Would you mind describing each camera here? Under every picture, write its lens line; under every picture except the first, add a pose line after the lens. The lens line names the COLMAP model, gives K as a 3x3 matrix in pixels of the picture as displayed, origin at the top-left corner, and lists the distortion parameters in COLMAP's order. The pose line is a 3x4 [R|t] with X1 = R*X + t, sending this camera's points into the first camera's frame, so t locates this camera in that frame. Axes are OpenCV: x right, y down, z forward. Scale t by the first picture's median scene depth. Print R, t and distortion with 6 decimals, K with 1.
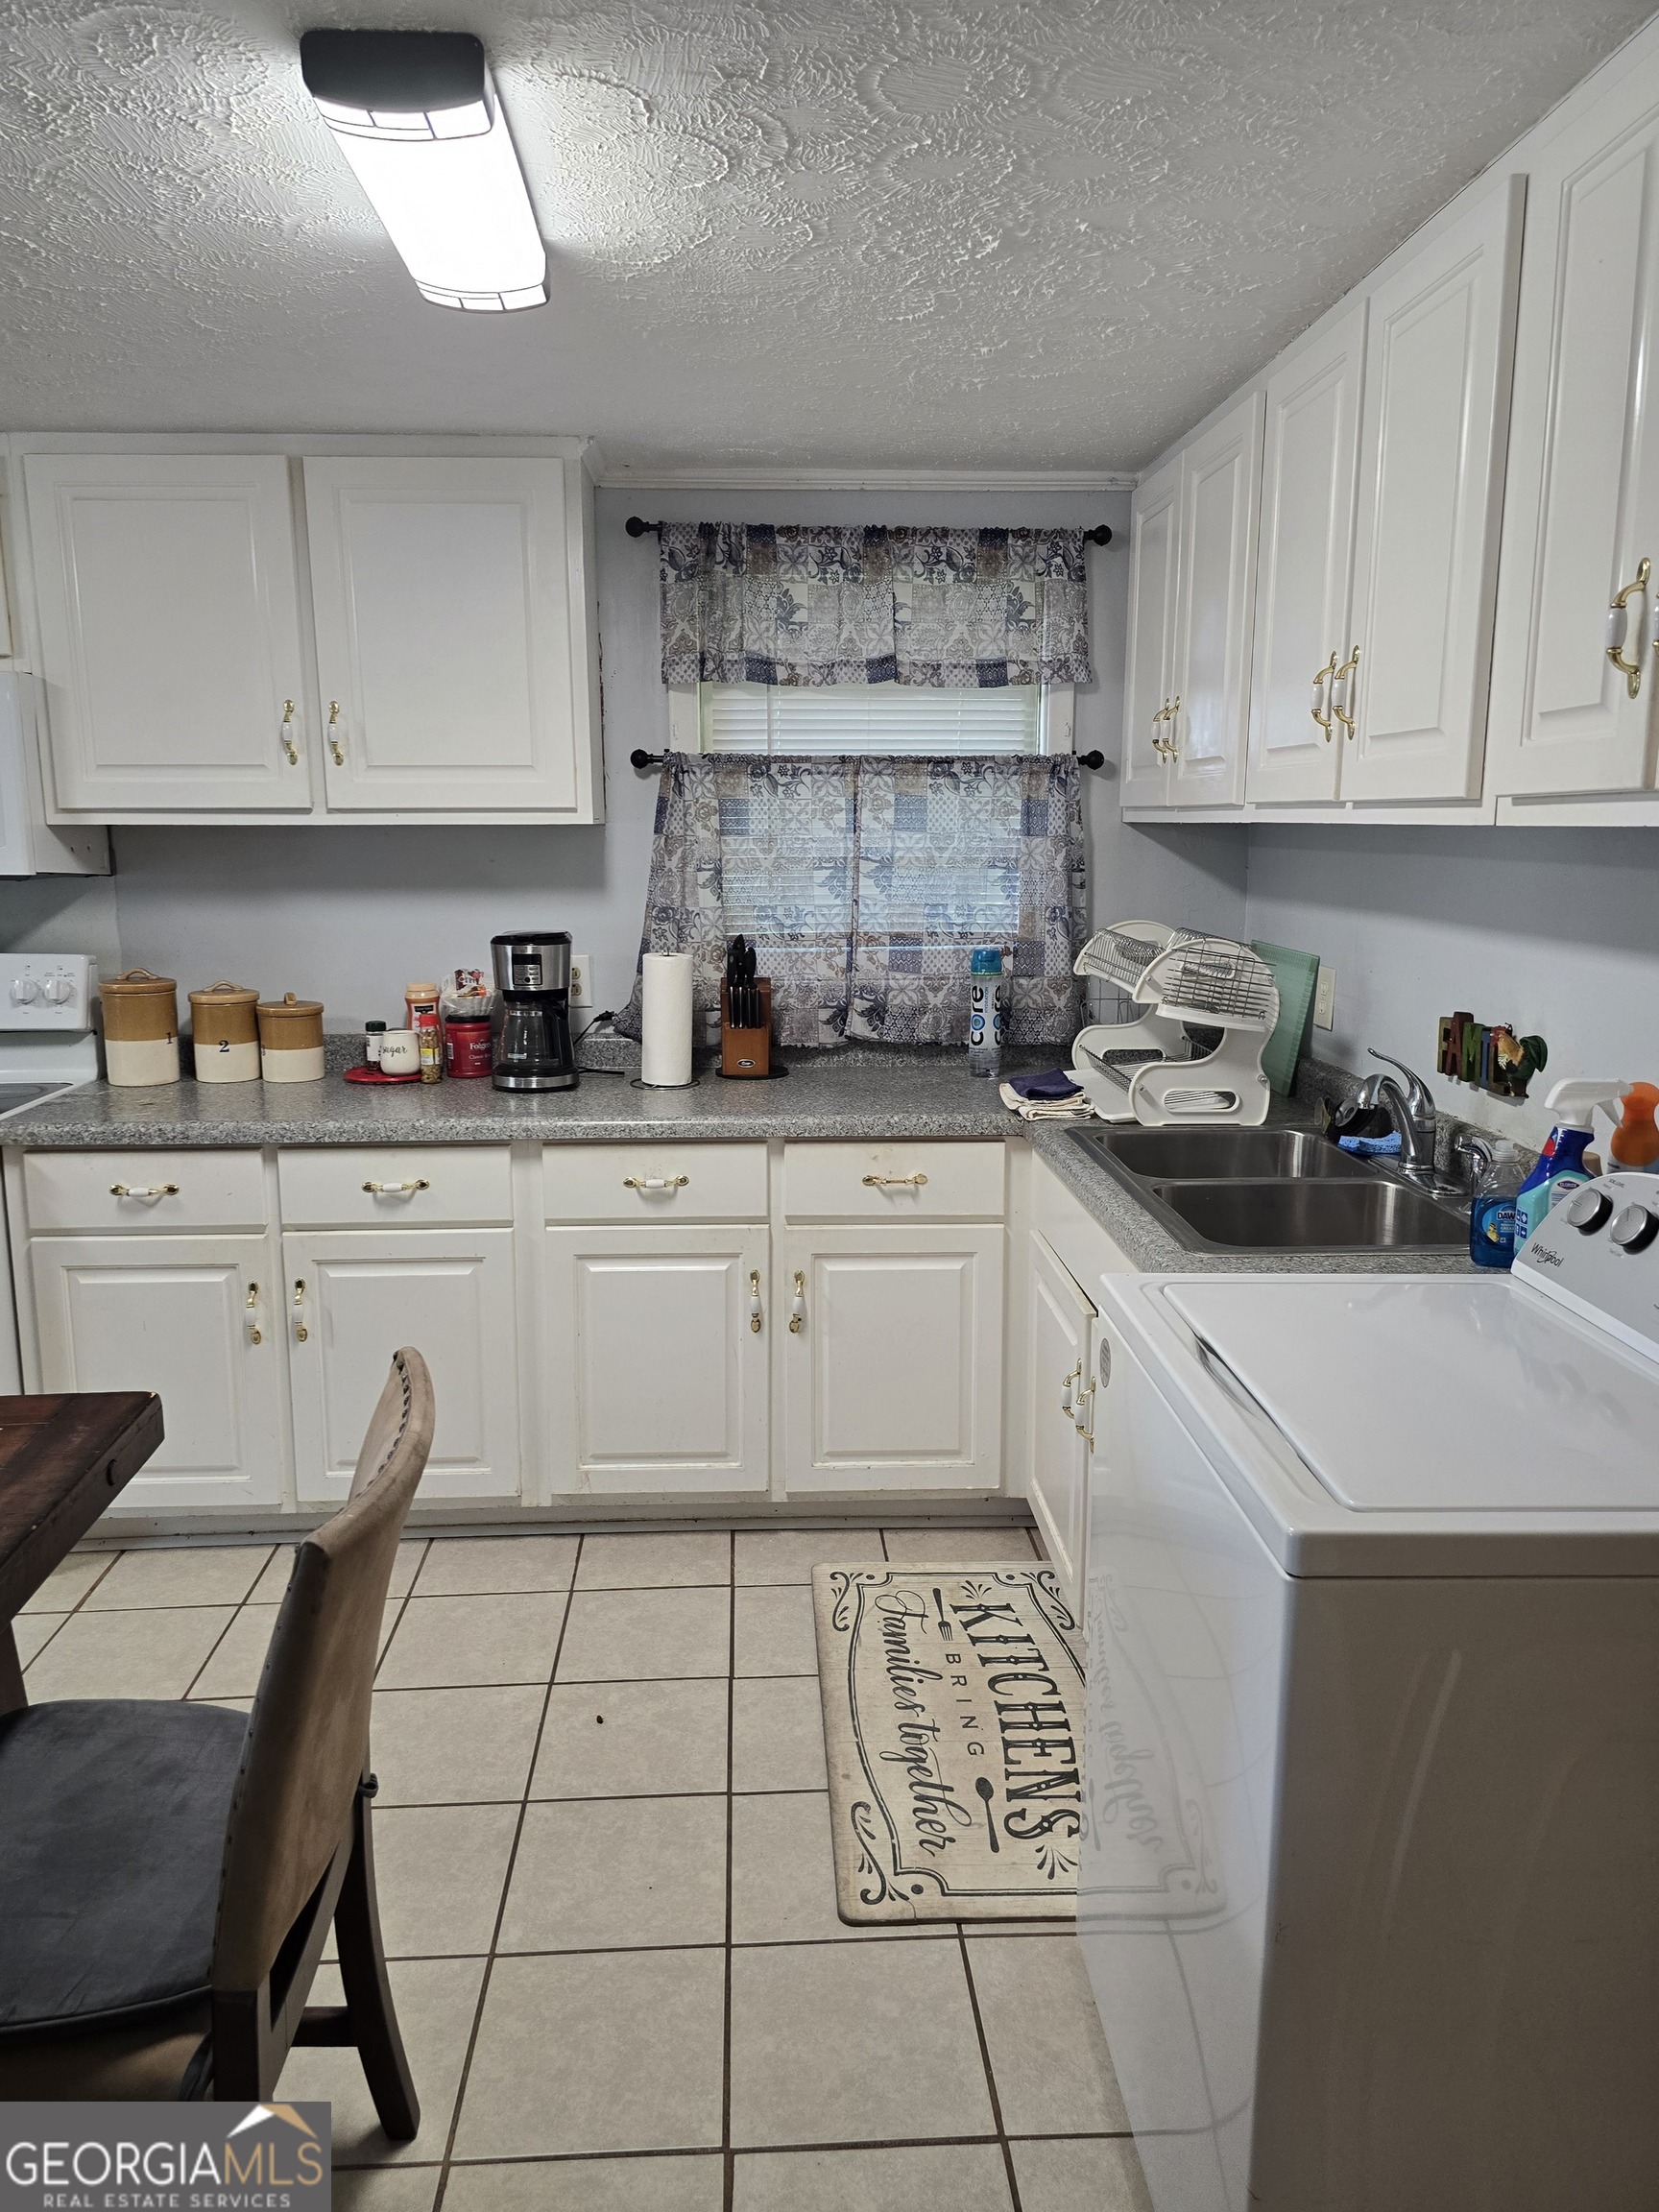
lens RADIAL K [[1473.1, 0, 848.6], [0, 1473.1, 1091.2], [0, 0, 1]] dist [0.070440, -0.061435]
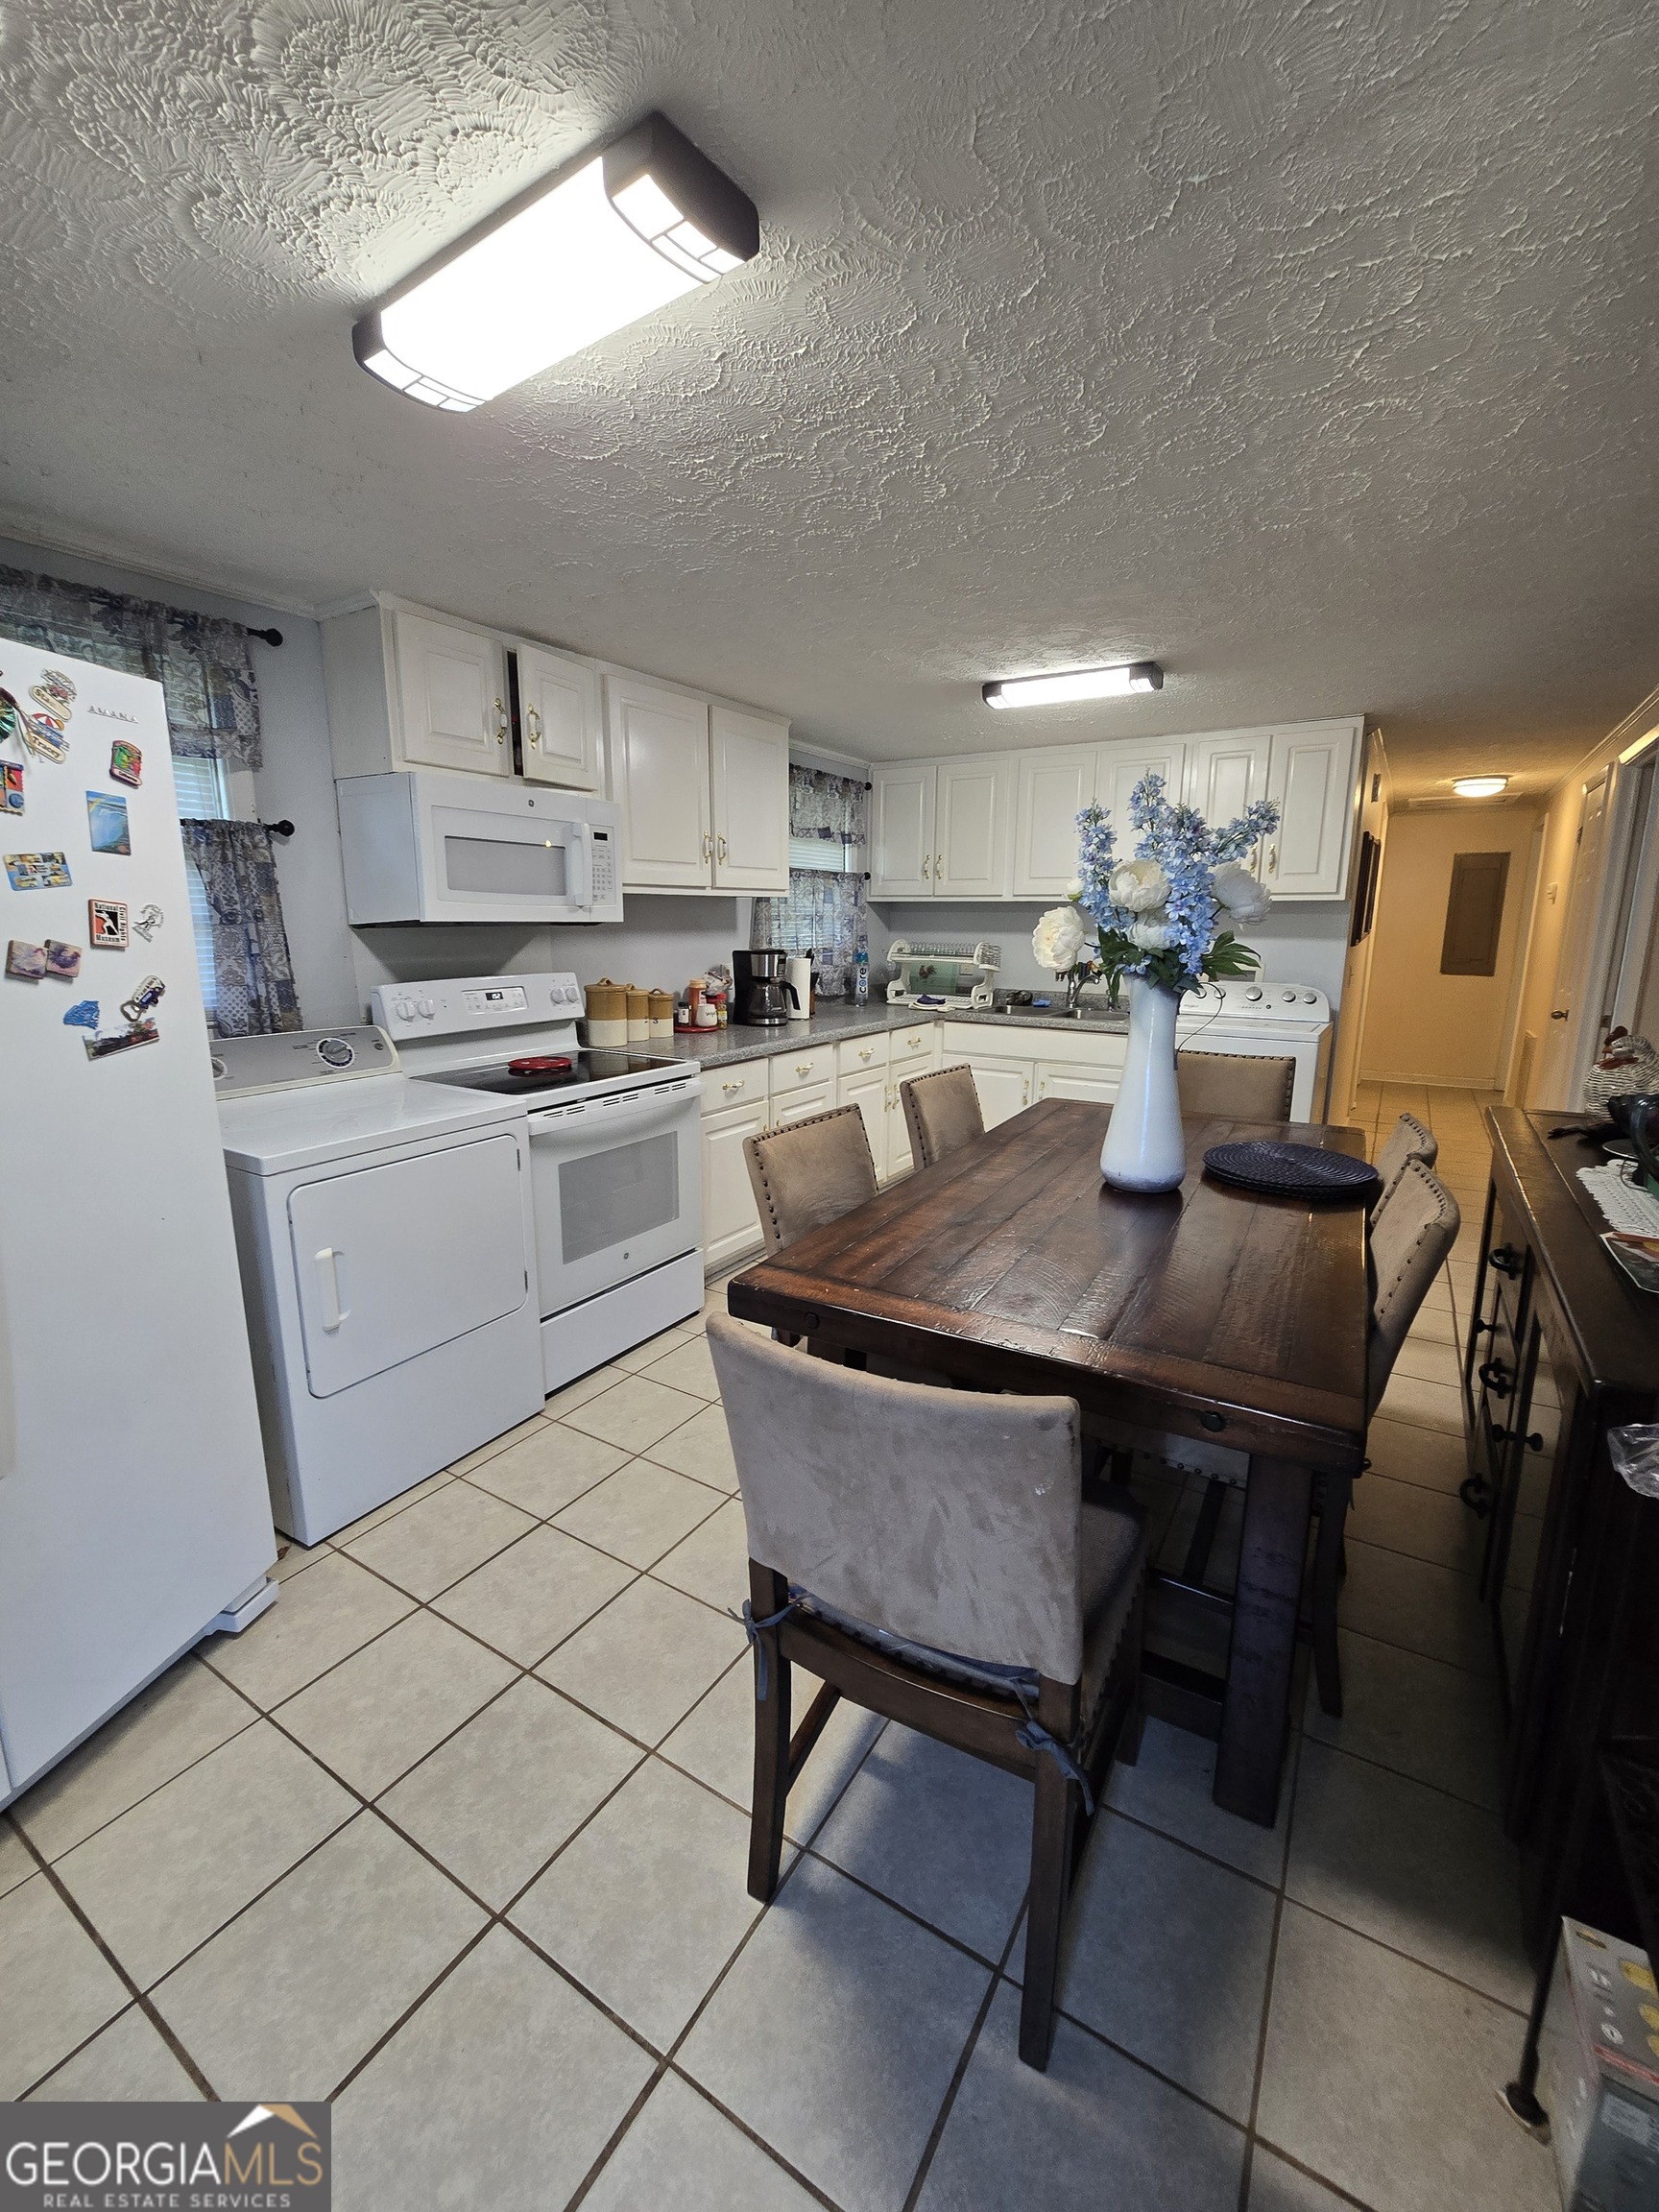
lens RADIAL K [[899.6, 0, 827.7], [0, 899.6, 1099.0], [0, 0, 1]] dist [0.003659, -0.000398]
pose [[0.576553, -0.157743, 0.801688, -1.197052], [0.135010, 0.986092, 0.096932, -0.010704], [-0.805828, 0.052350, 0.589831, 0.193720]]
